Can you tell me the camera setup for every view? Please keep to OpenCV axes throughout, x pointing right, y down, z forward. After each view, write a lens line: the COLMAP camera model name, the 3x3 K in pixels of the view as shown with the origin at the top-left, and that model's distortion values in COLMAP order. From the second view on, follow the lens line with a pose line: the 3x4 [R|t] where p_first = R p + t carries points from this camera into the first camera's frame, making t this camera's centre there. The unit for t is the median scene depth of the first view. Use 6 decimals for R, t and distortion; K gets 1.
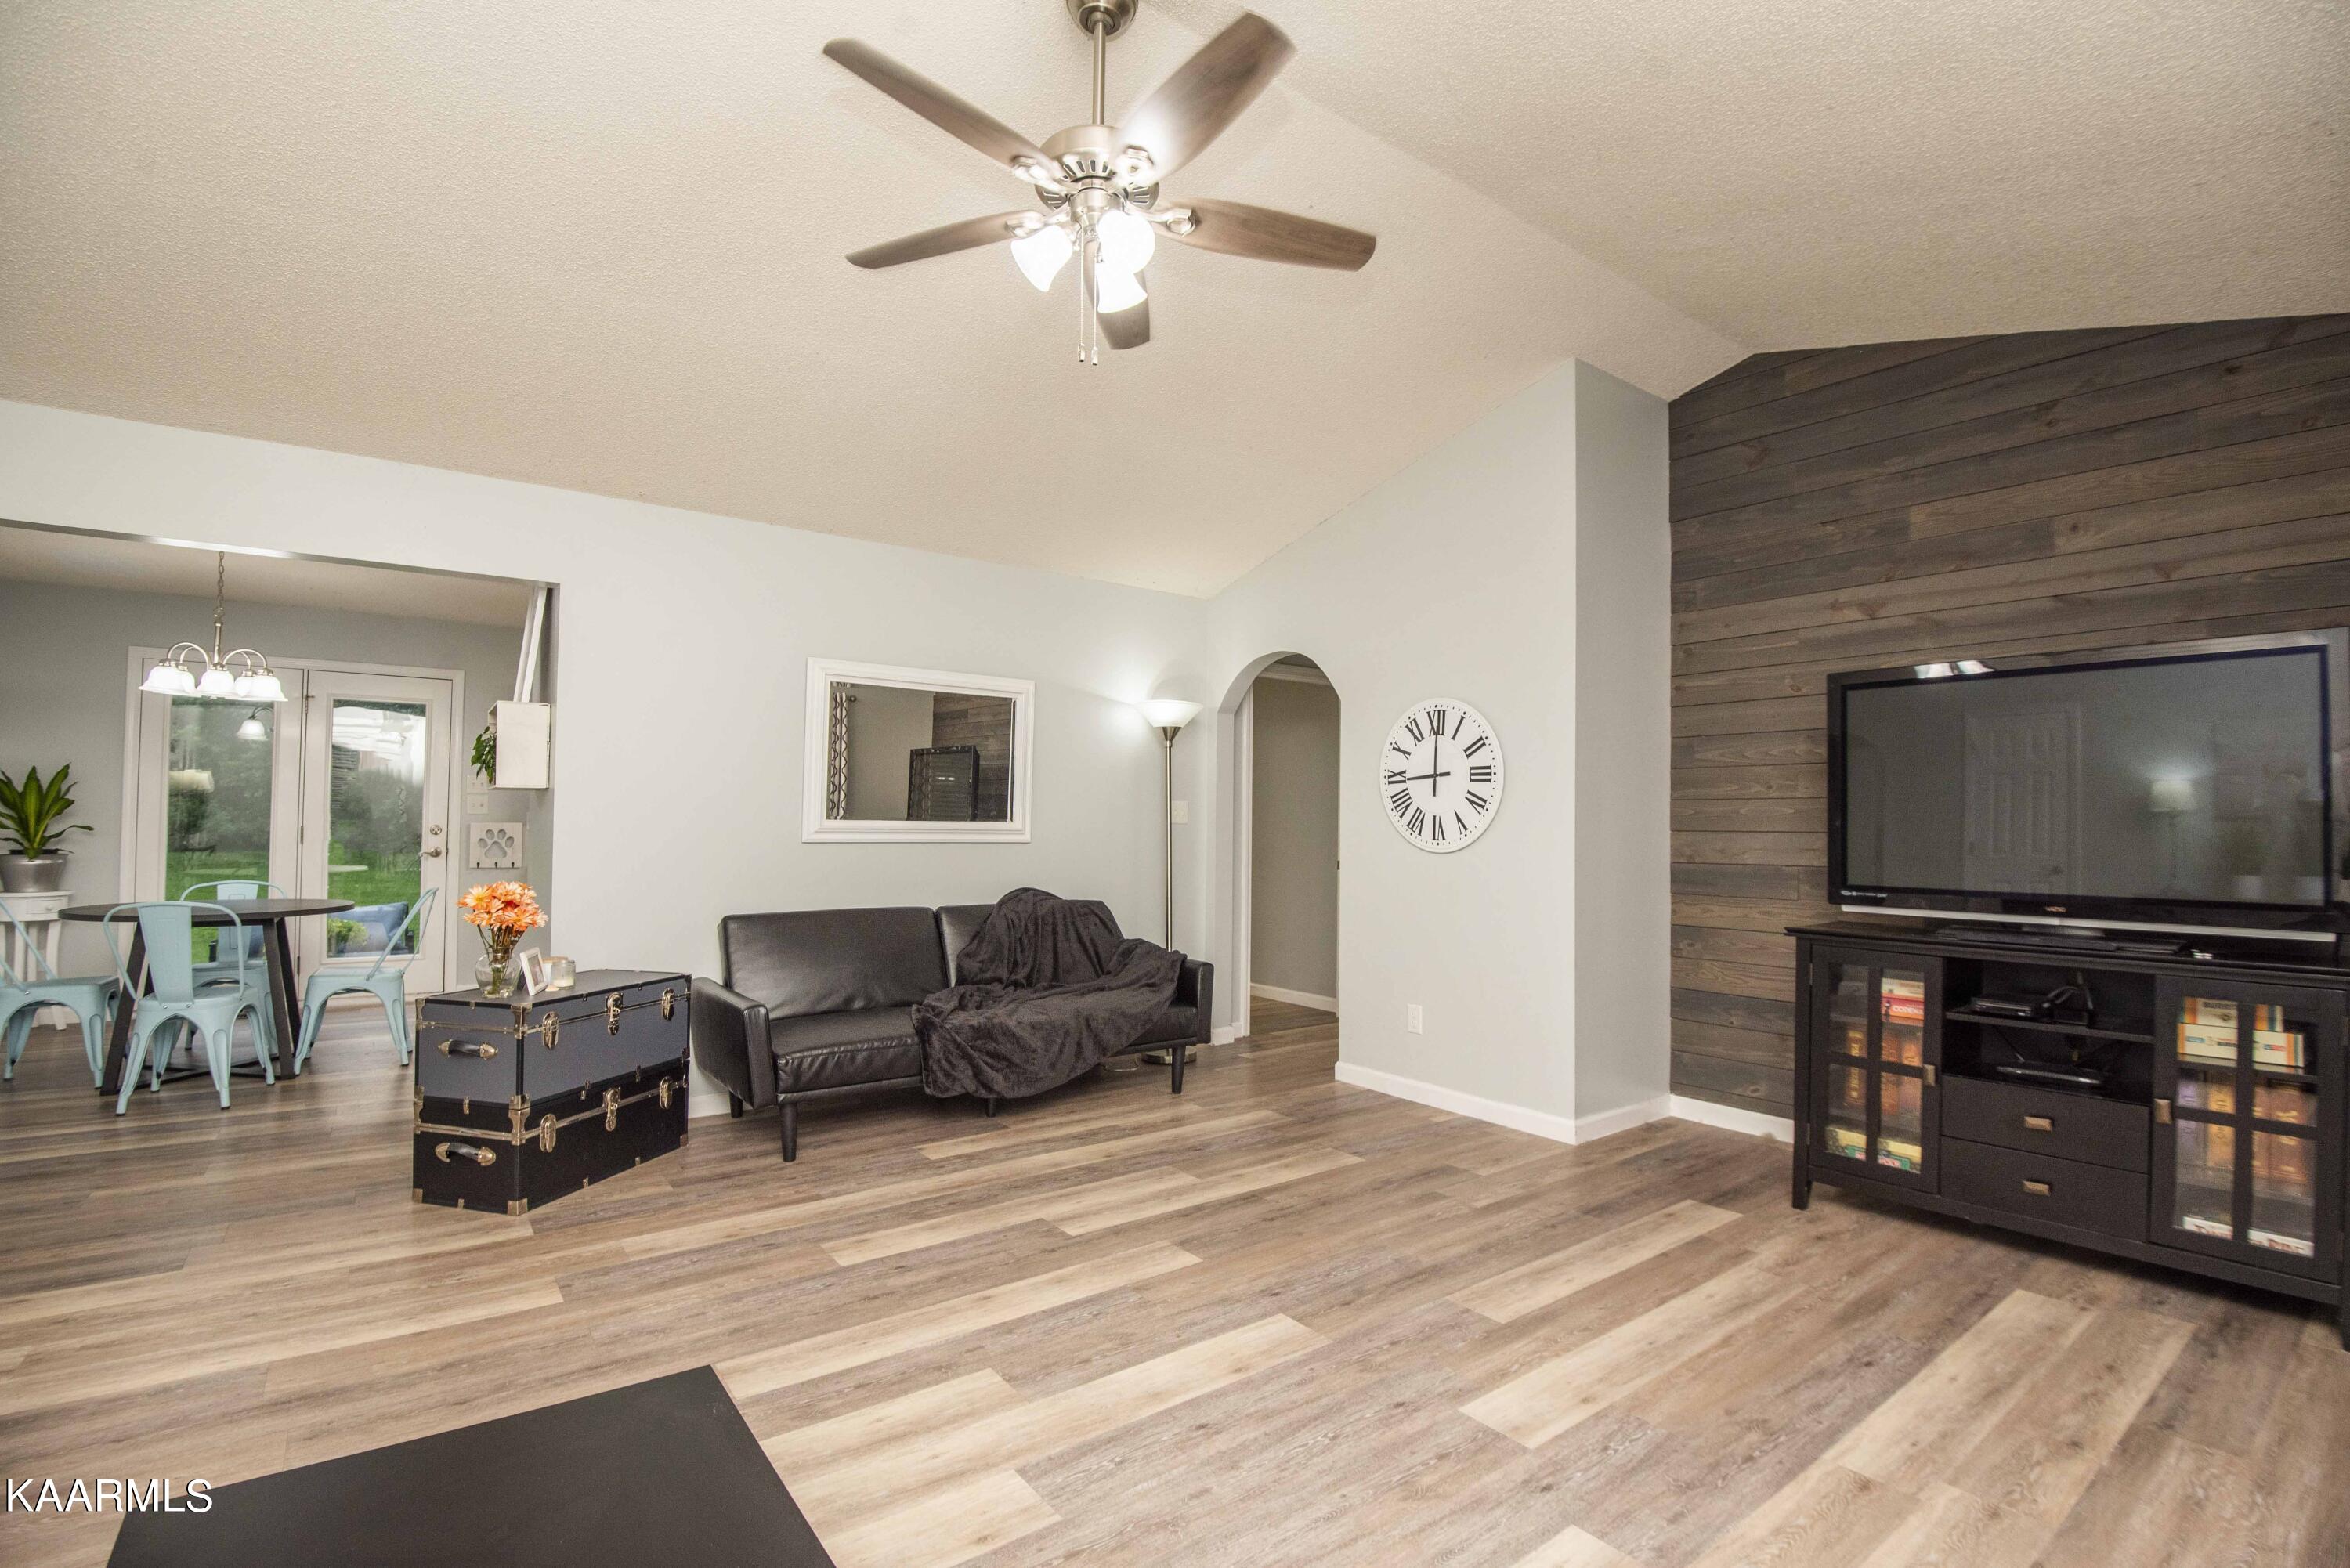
lens RADIAL K [[1066.5, 0, 1185.3], [0, 1066.5, 797.0], [0, 0, 1]] dist [-0.006181, -0.020591]
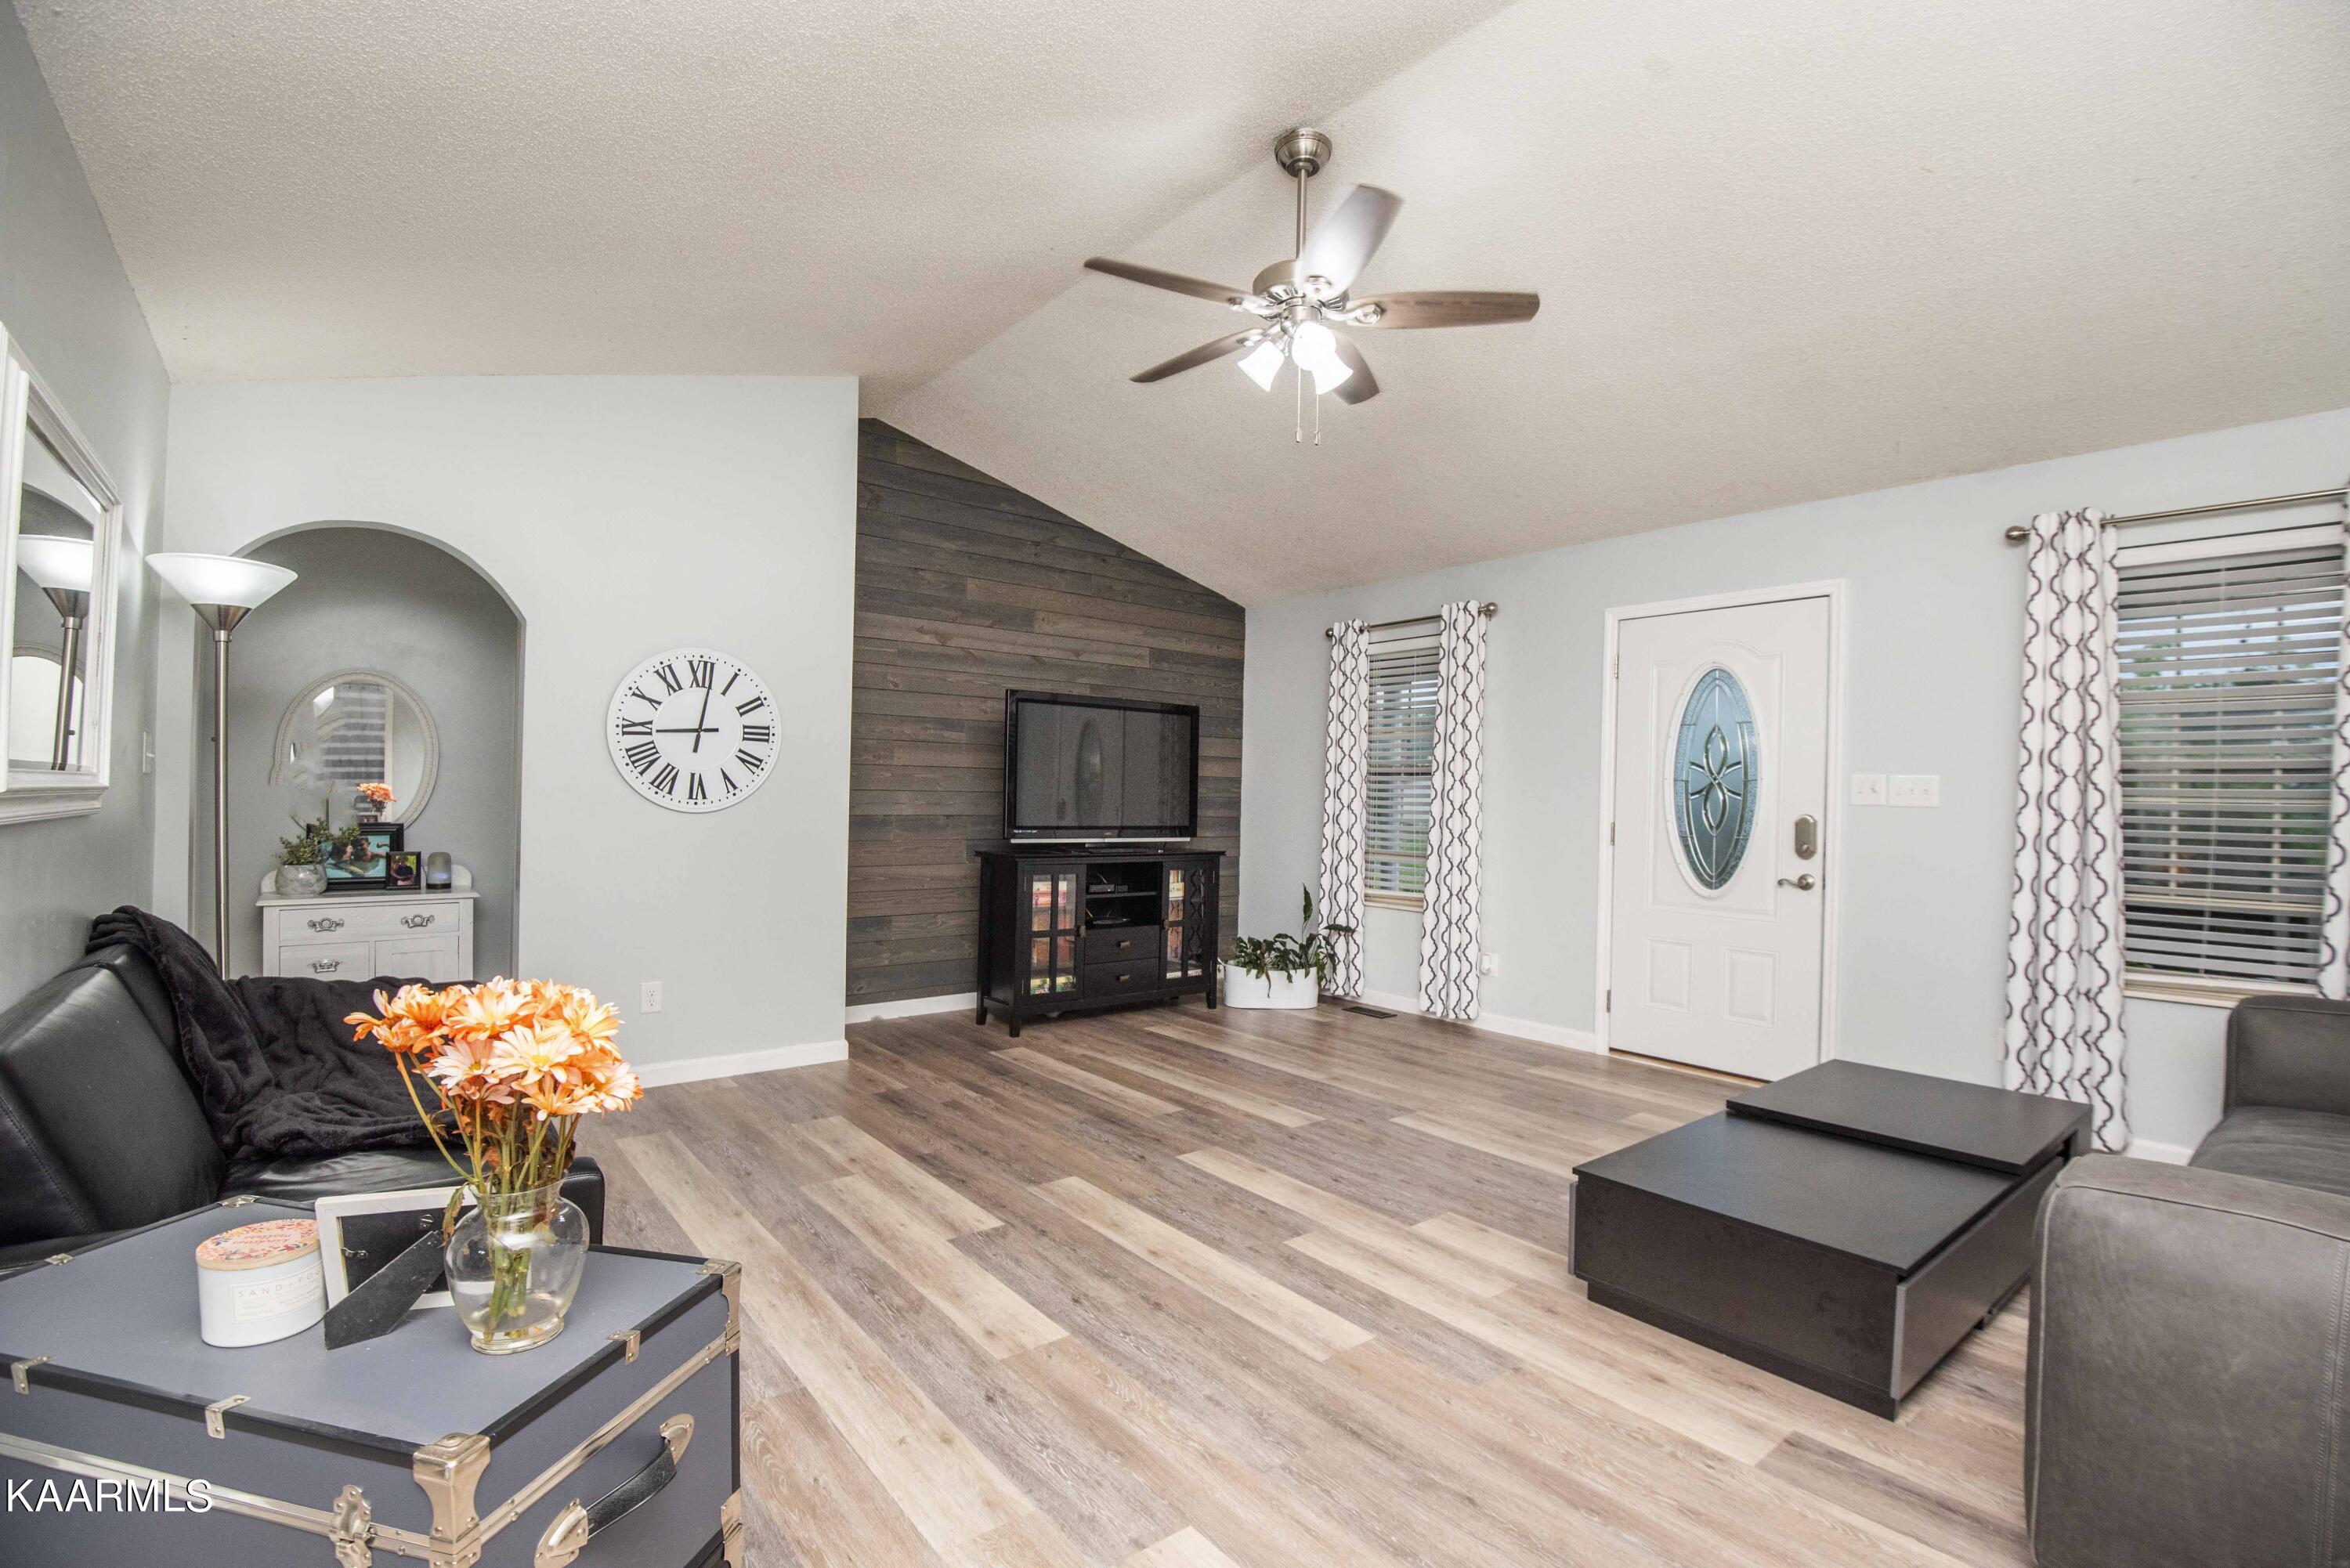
lens RADIAL K [[1066.5, 0, 1185.3], [0, 1066.5, 797.0], [0, 0, 1]] dist [-0.006181, -0.020591]
pose [[-0.027312, -0.011445, 0.999561, -0.979029], [-0.044855, 0.998941, 0.010213, 0.013060], [-0.998620, -0.044557, -0.027797, 0.817657]]
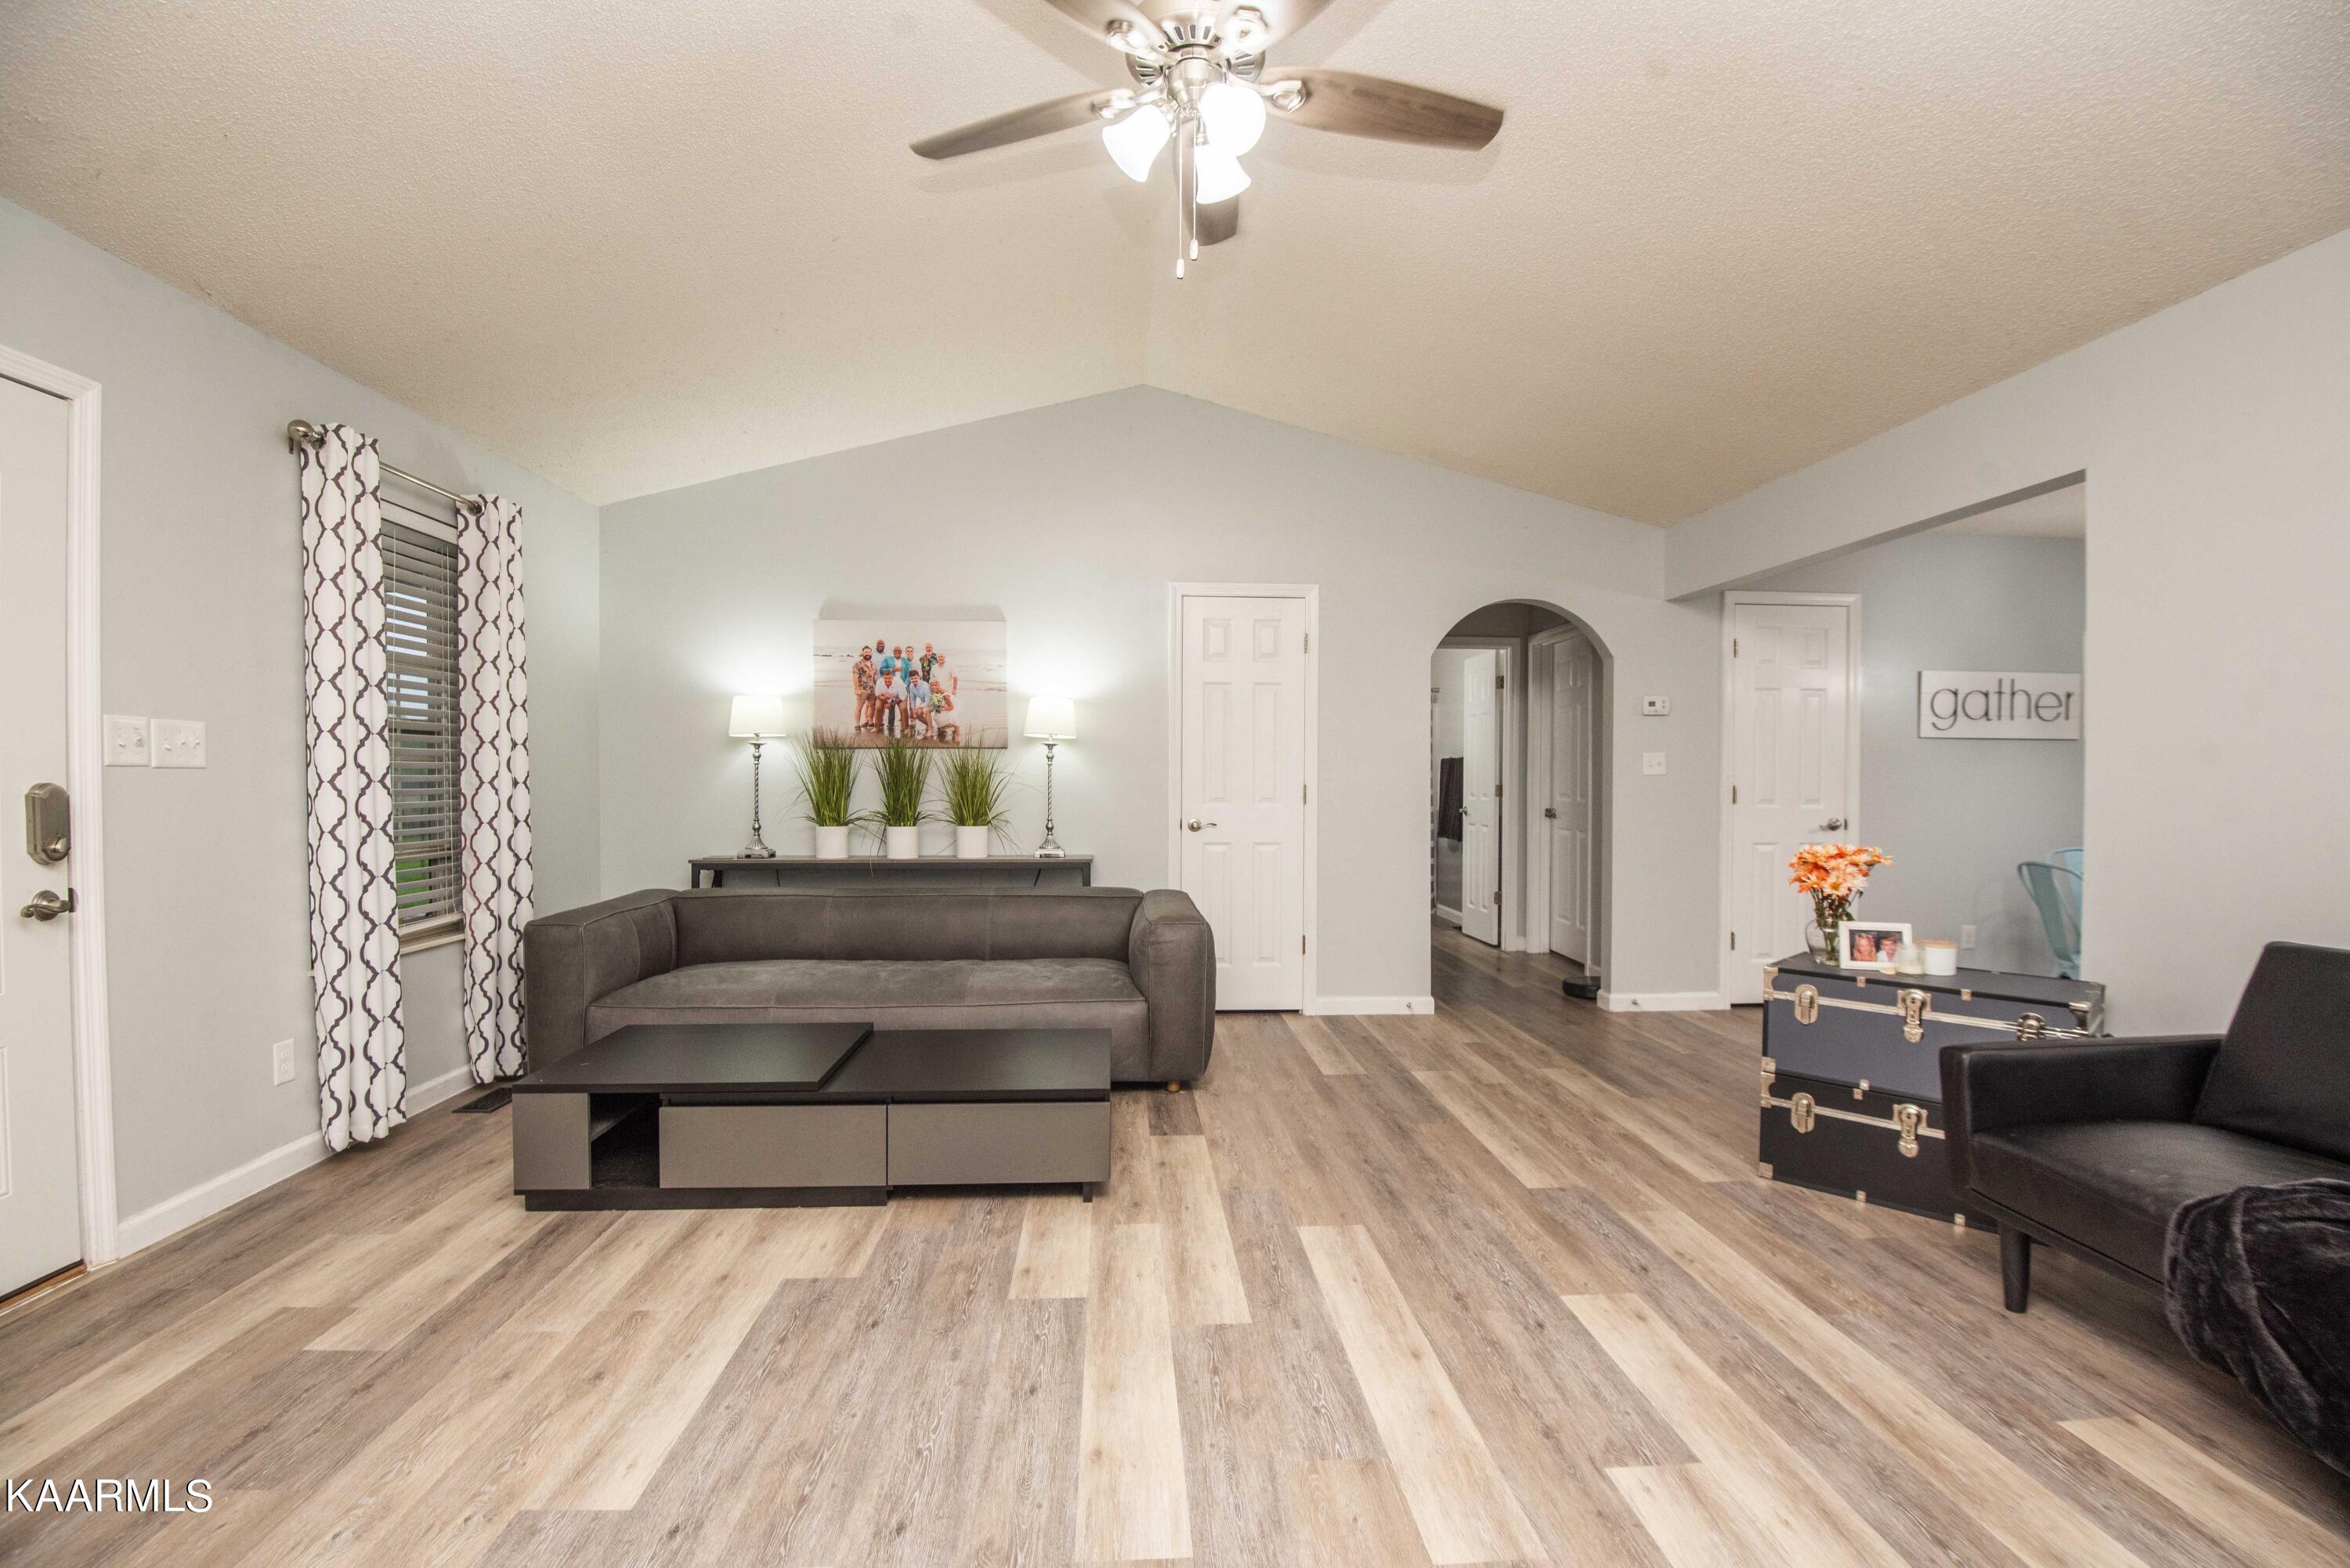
lens RADIAL K [[1066.5, 0, 1185.3], [0, 1066.5, 797.0], [0, 0, 1]] dist [-0.006181, -0.020591]
pose [[-0.550905, 0.003688, -0.834560, 0.474254], [0.011574, 0.999928, -0.003221, 0.034460], [0.834488, -0.011433, -0.550907, 1.050186]]
